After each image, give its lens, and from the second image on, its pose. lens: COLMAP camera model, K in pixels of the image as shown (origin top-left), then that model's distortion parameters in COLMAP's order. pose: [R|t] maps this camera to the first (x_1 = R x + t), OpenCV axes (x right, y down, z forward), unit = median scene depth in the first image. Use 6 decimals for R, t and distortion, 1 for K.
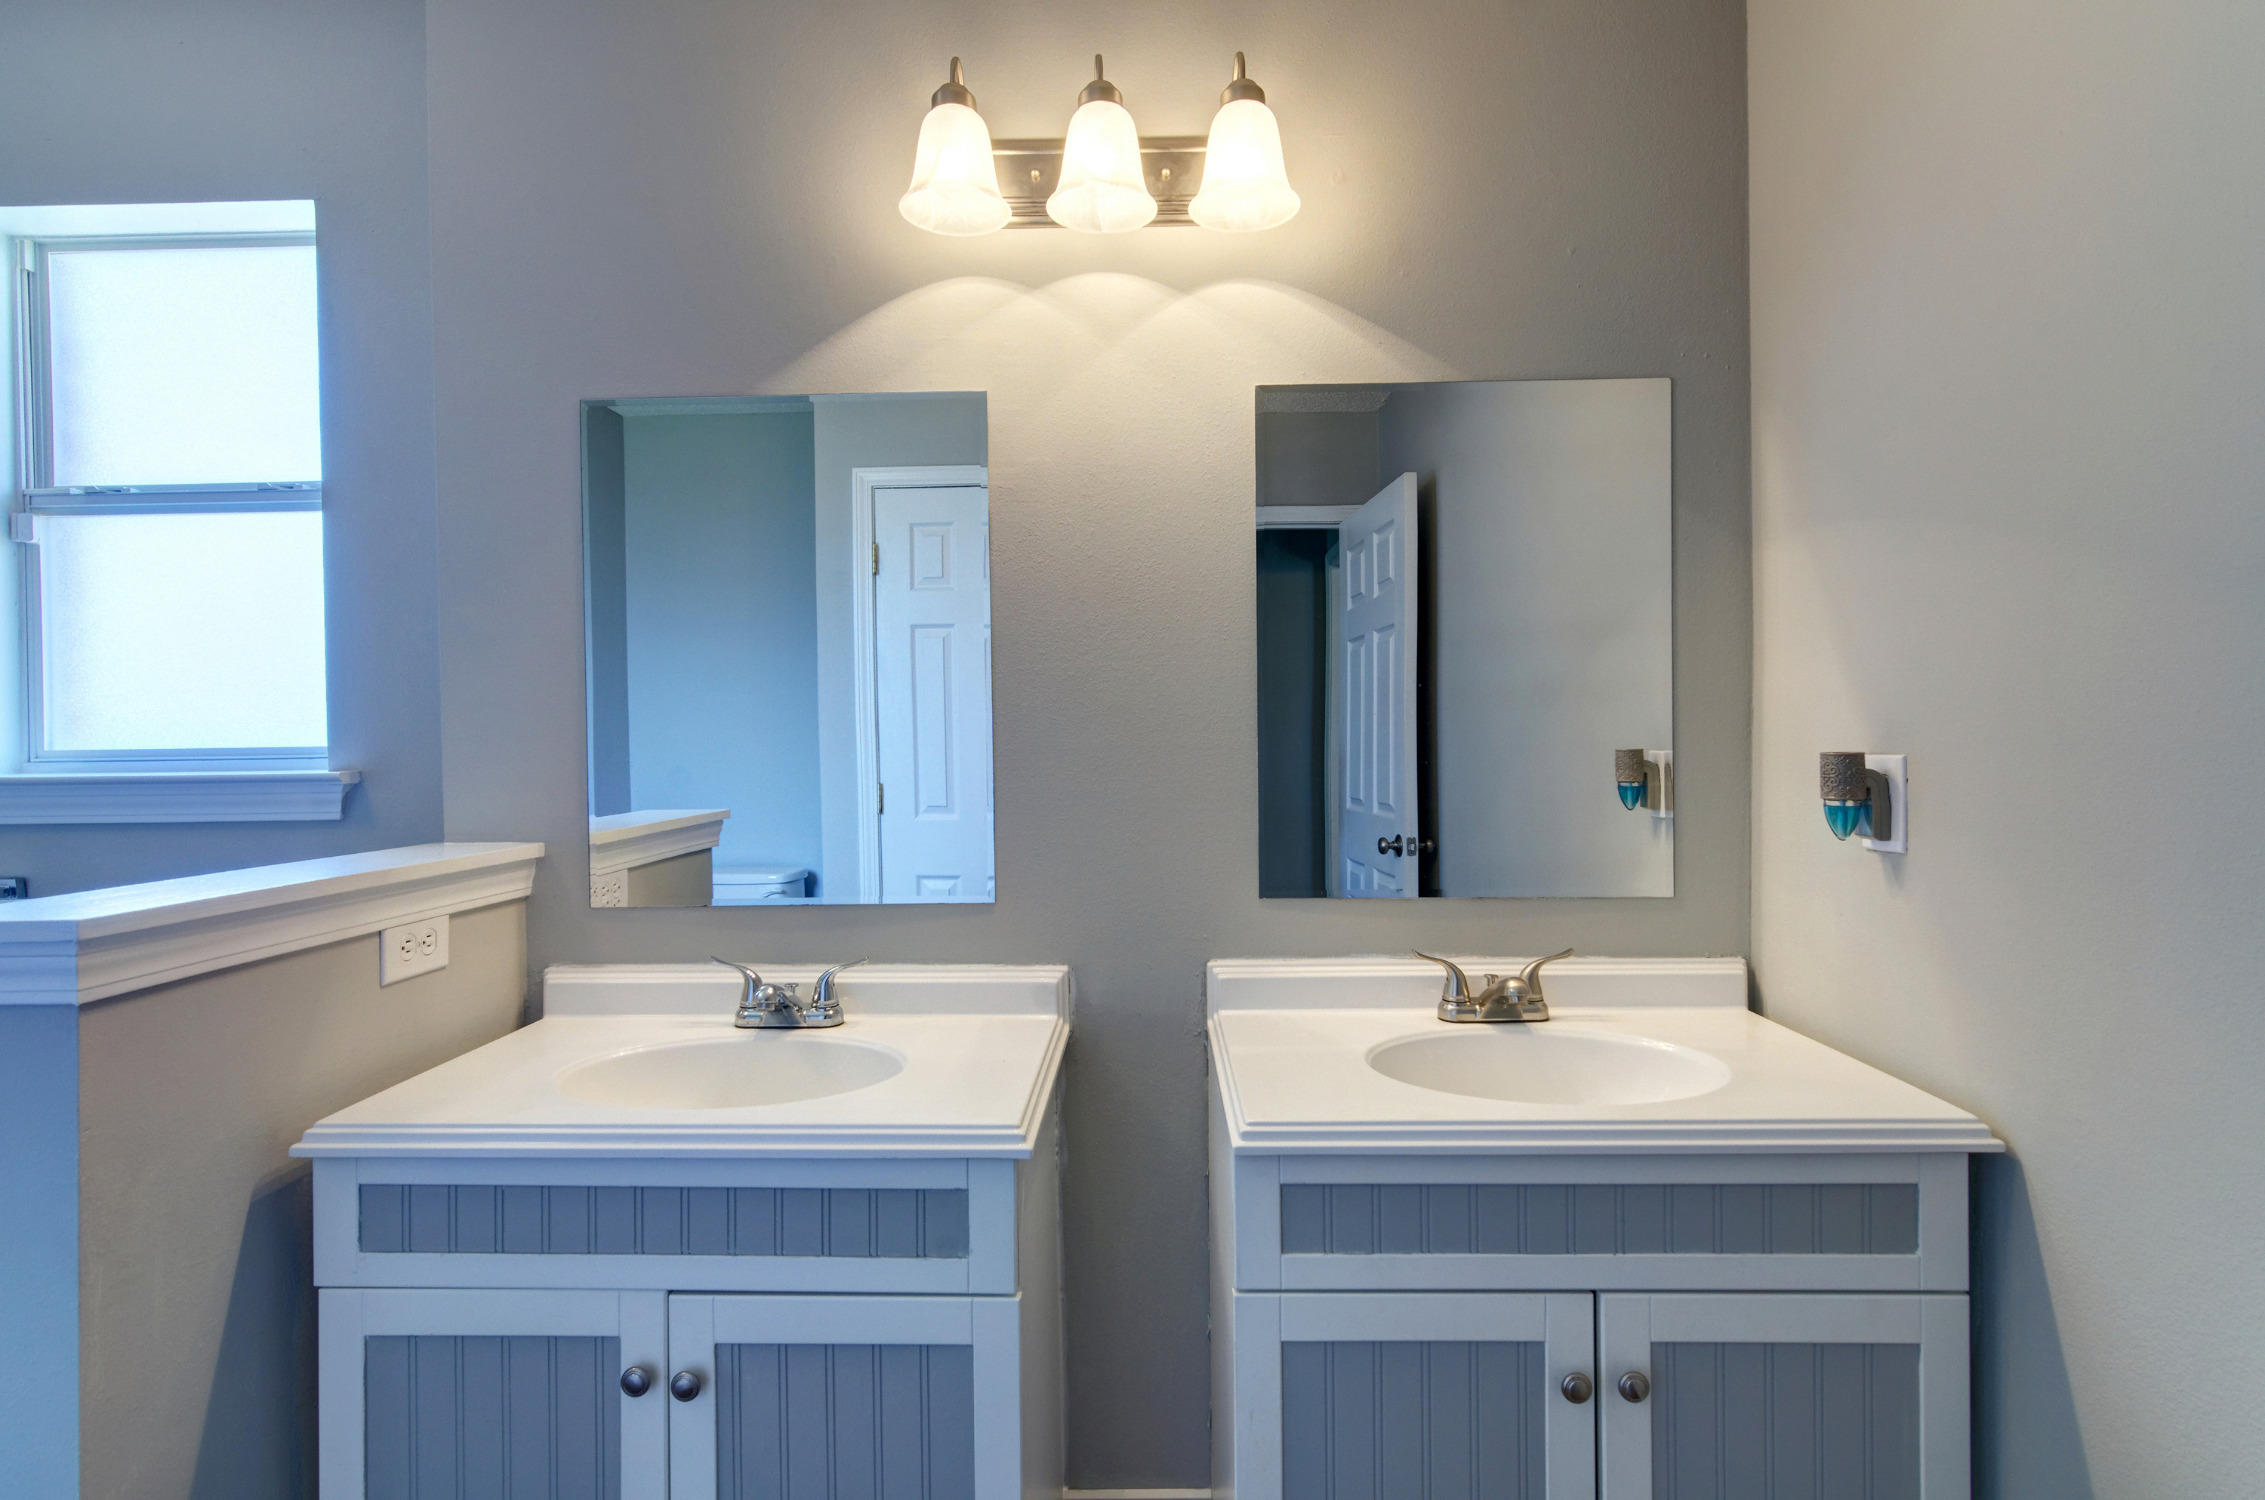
lens RADIAL K [[1081.6, 0, 1126.2], [0, 1081.6, 748.6], [0, 0, 1]] dist [0.005676, 0.000353]
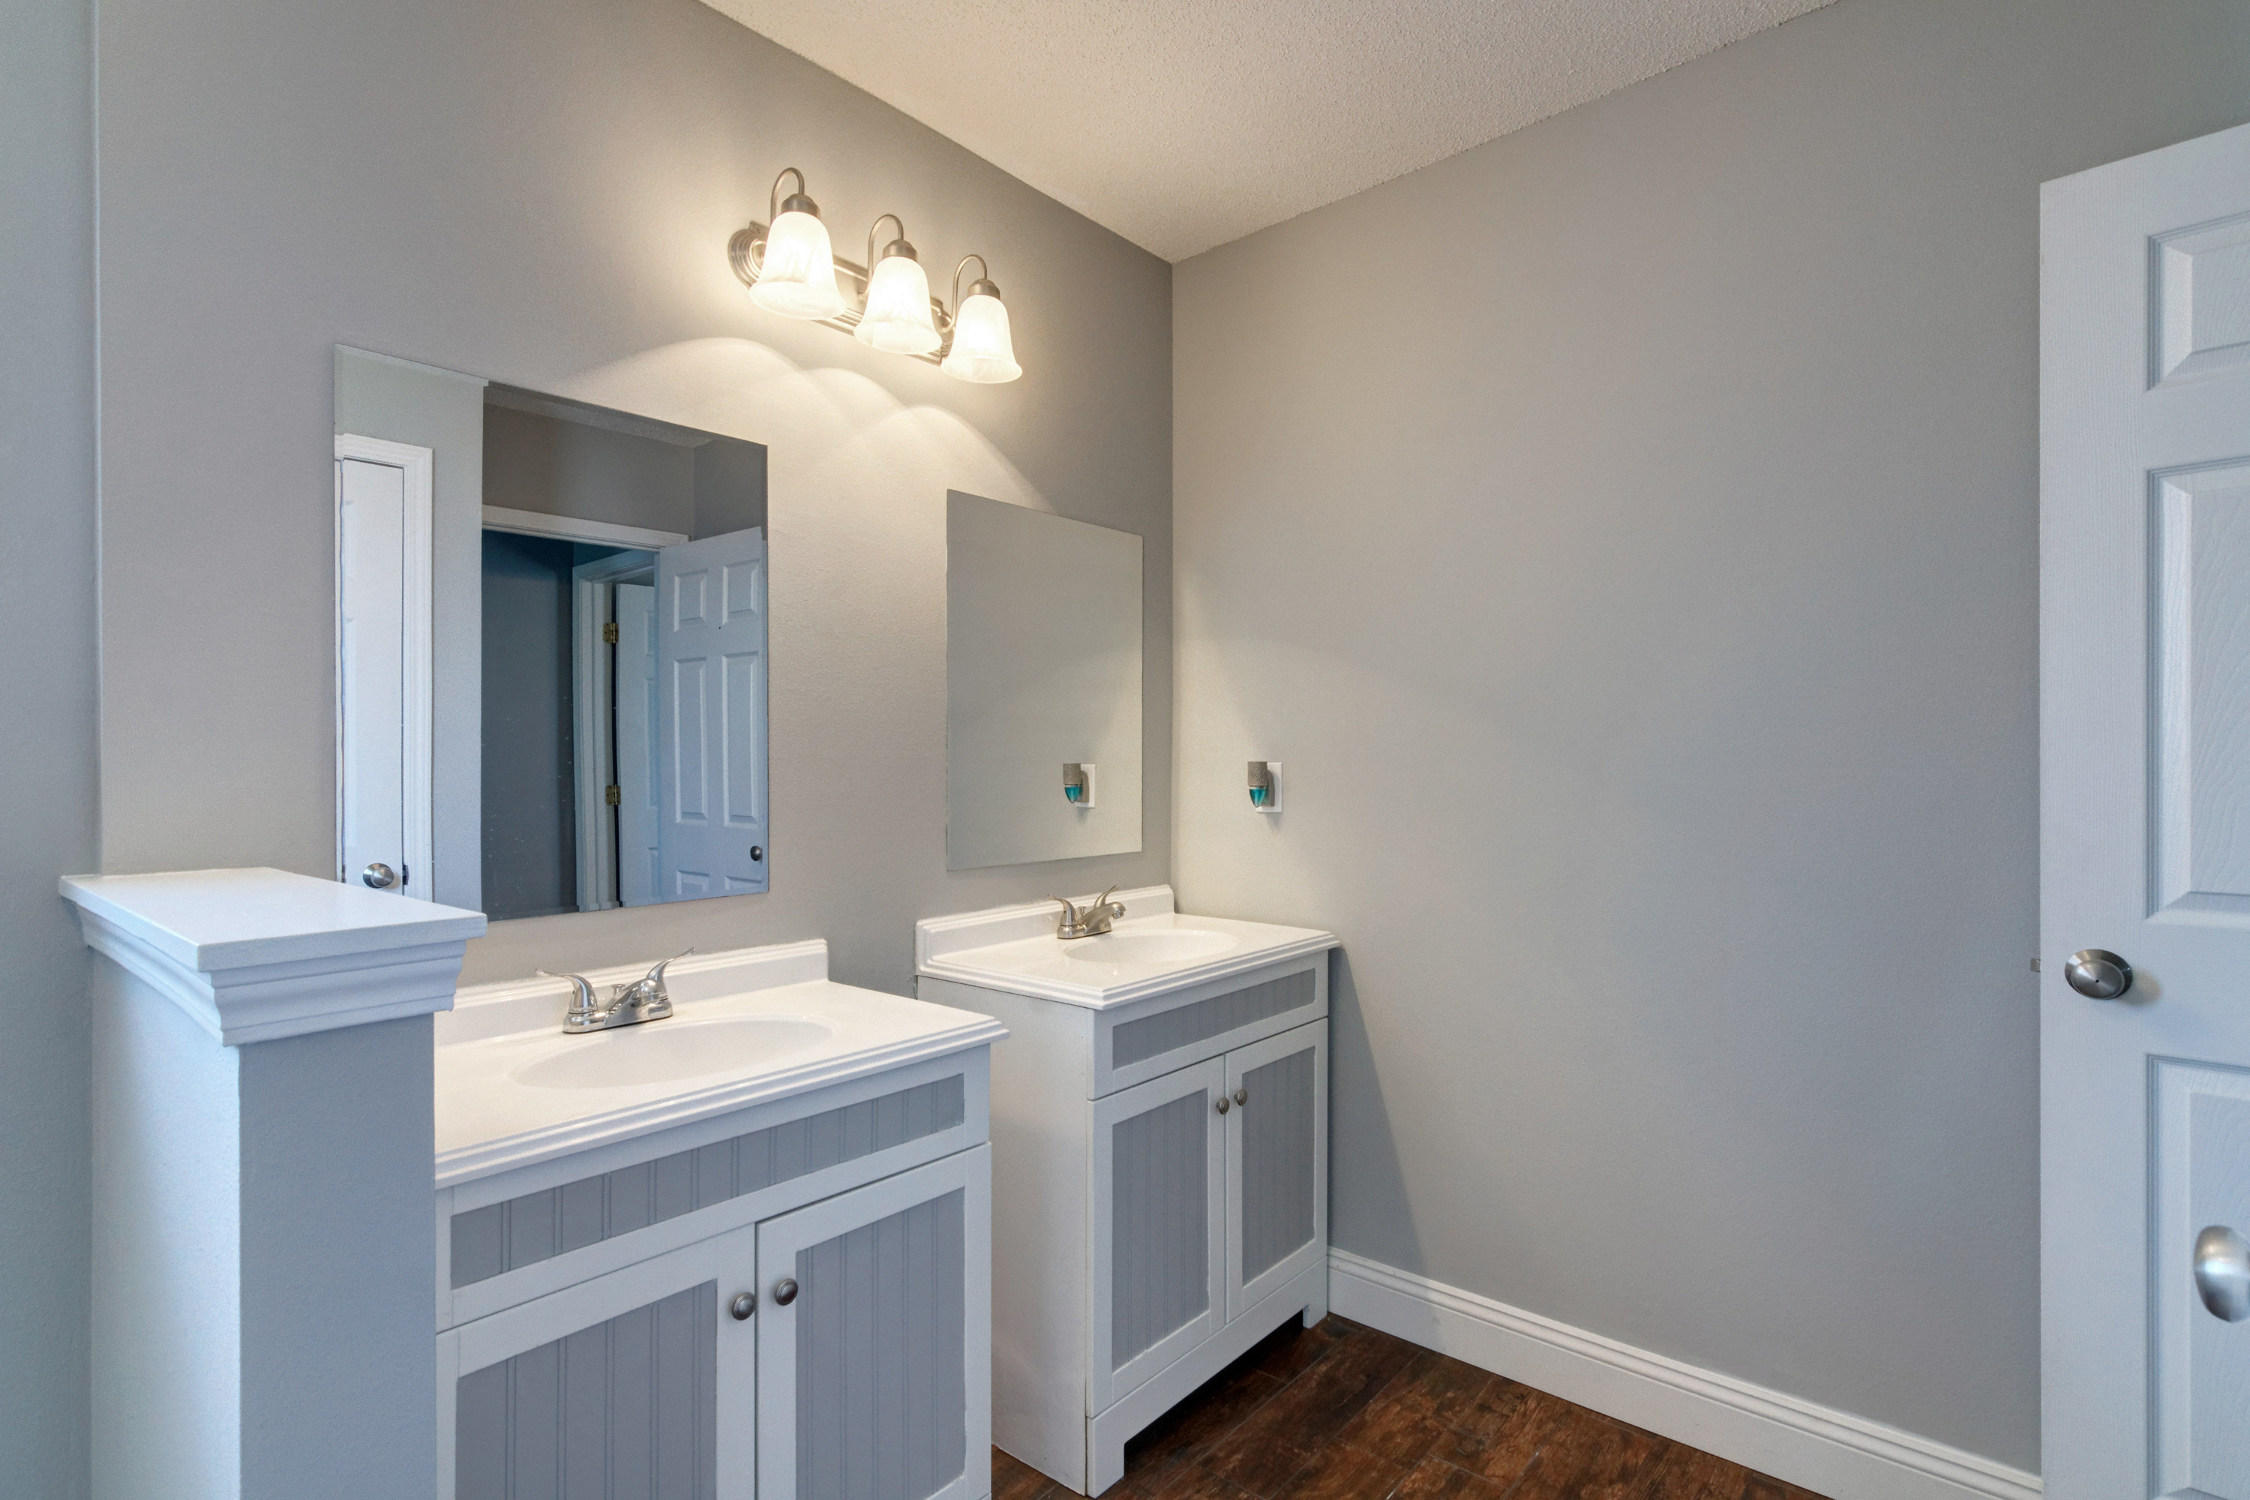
lens RADIAL K [[1089.9, 0, 1063.2], [0, 1089.9, 762.2], [0, 0, 1]] dist [-0.001318, -0.000142]
pose [[0.652871, 0.007337, 0.757434, -1.016173], [-0.003644, 0.999972, -0.006546, 0.018660], [-0.757461, 0.001513, 0.652879, 0.000953]]
